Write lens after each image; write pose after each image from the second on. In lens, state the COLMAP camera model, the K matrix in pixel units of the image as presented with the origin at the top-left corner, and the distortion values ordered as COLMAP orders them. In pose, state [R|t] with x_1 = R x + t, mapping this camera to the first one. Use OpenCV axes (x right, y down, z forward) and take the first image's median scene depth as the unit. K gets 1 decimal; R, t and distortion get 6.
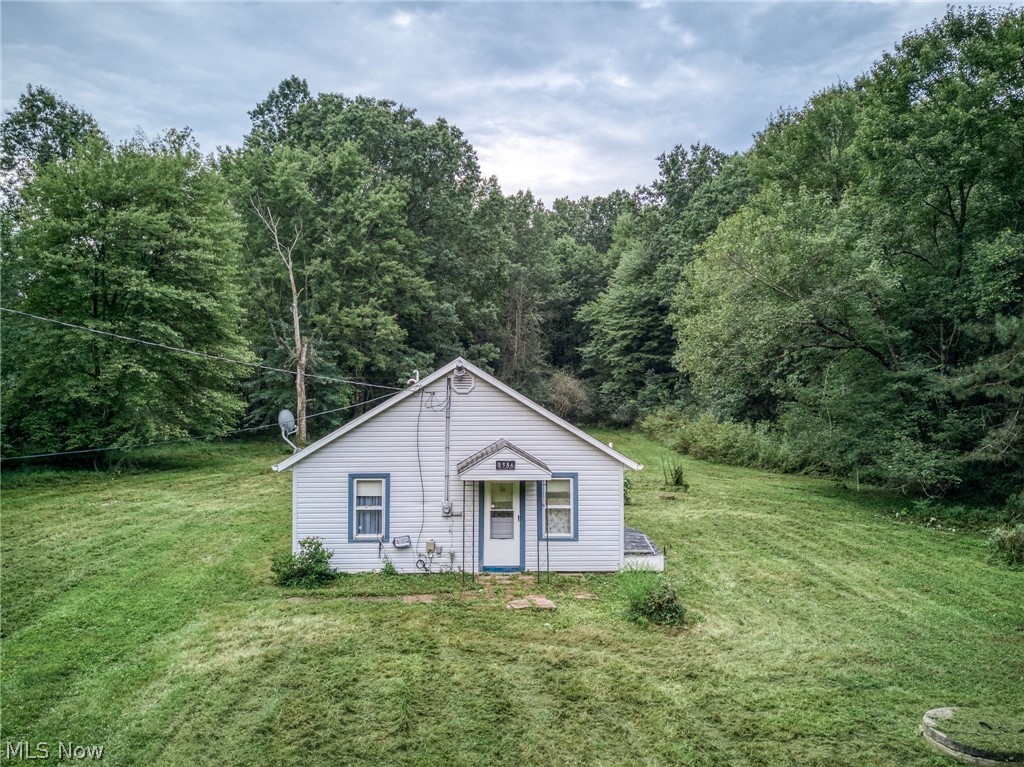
lens RADIAL K [[776.0, 0, 503.4], [0, 776.0, 387.3], [0, 0, 1]] dist [0.017263, 0.002613]
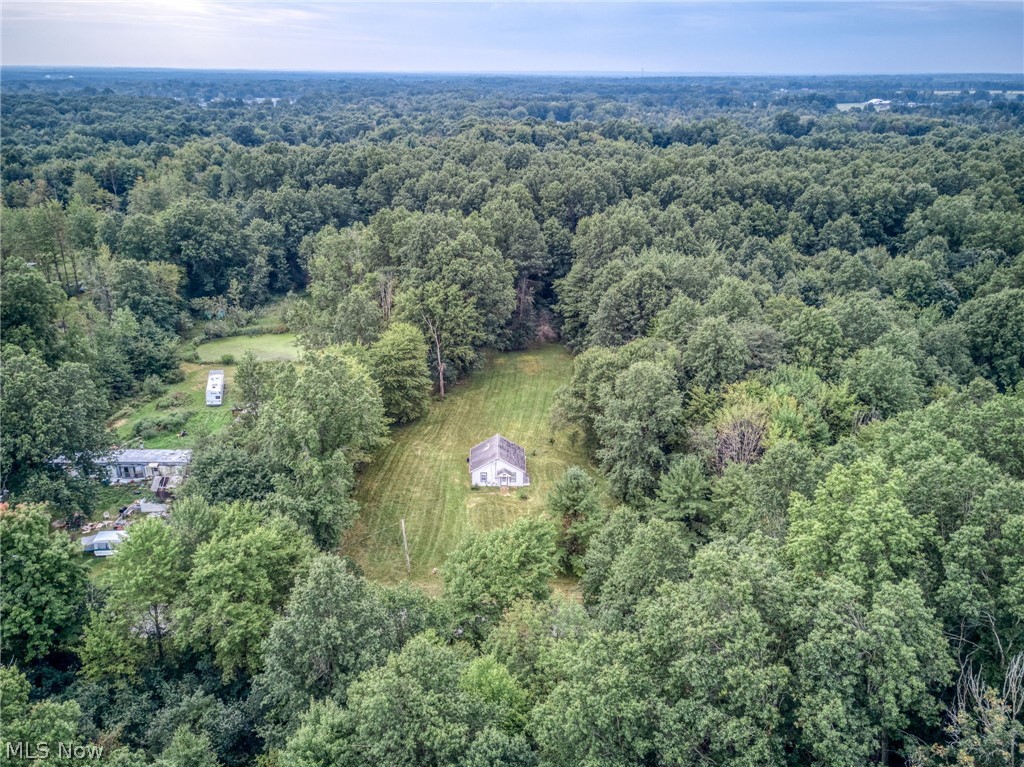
lens RADIAL K [[776.0, 0, 515.6], [0, 776.0, 391.5], [0, 0, 1]] dist [0.017263, 0.002613]
pose [[0.999630, 0.019188, -0.019264, 0.130249], [-0.009985, 0.918066, 0.396303, -1.958240], [0.025290, -0.395964, 0.917918, -2.966793]]
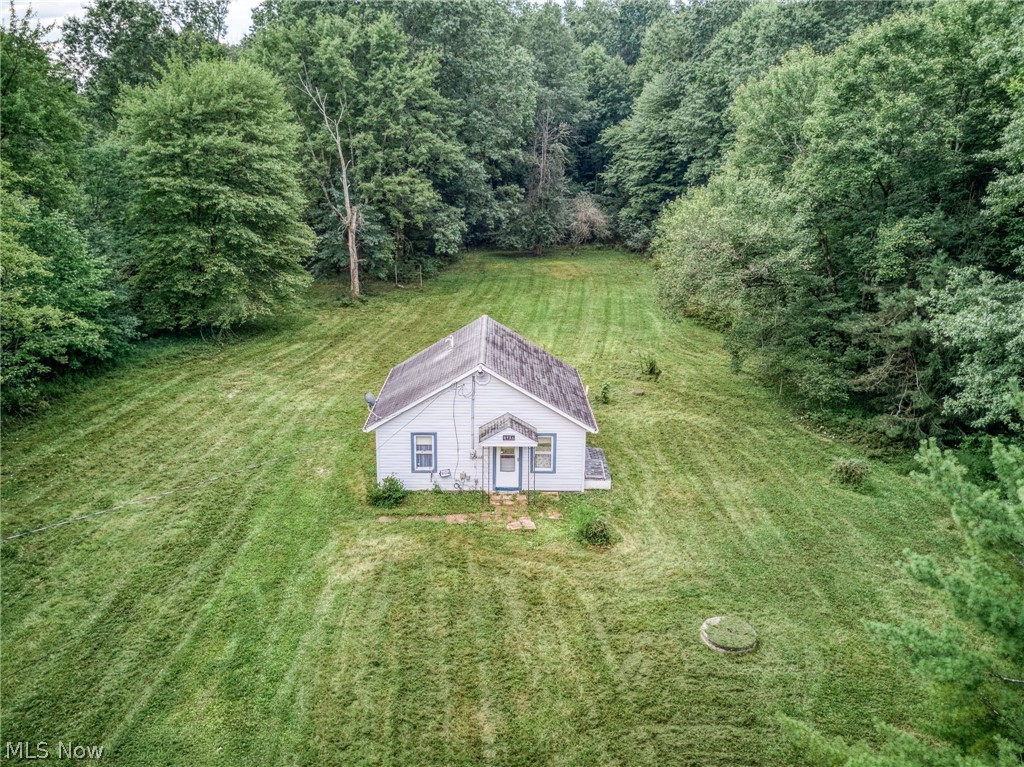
lens RADIAL K [[776.0, 0, 507.0], [0, 776.0, 348.0], [0, 0, 1]] dist [0.017263, 0.002613]
pose [[0.999228, 0.016308, -0.035754, 0.031522], [-0.006216, 0.963960, 0.265975, -0.300148], [0.038803, -0.265547, 0.963317, -0.291761]]
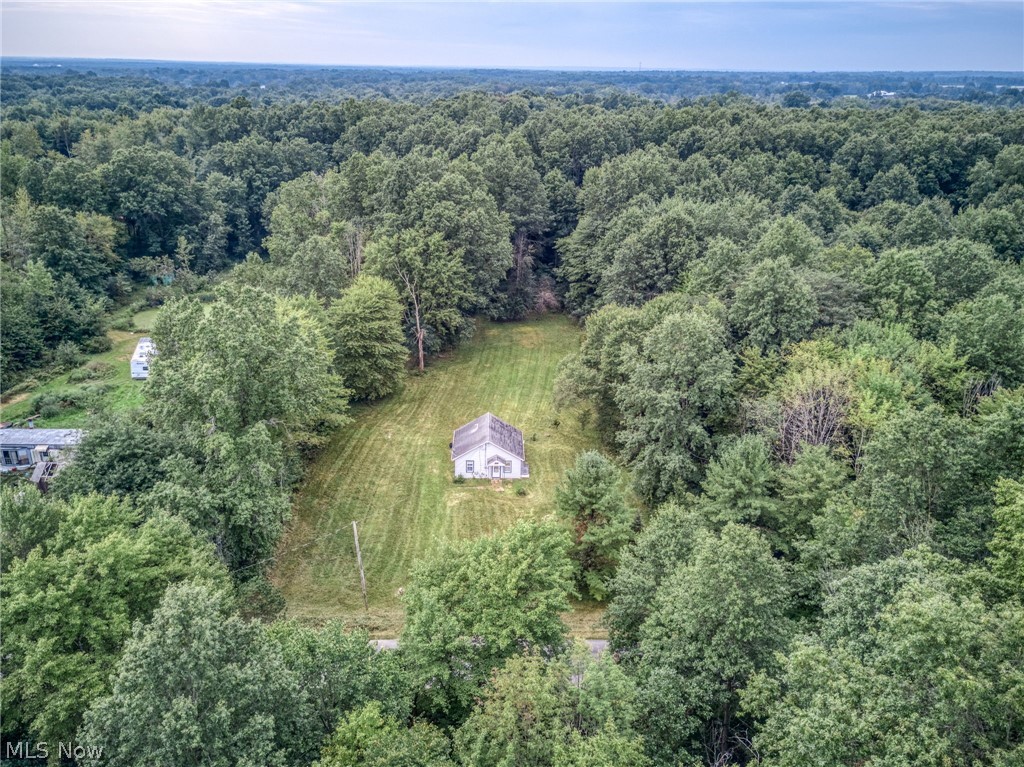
lens RADIAL K [[776.0, 0, 510.4], [0, 776.0, 377.7], [0, 0, 1]] dist [0.017263, 0.002613]
pose [[0.999526, 0.024463, -0.018701, 0.107835], [-0.015516, 0.924721, 0.380329, -1.458386], [0.026598, -0.379859, 0.924662, -2.175634]]
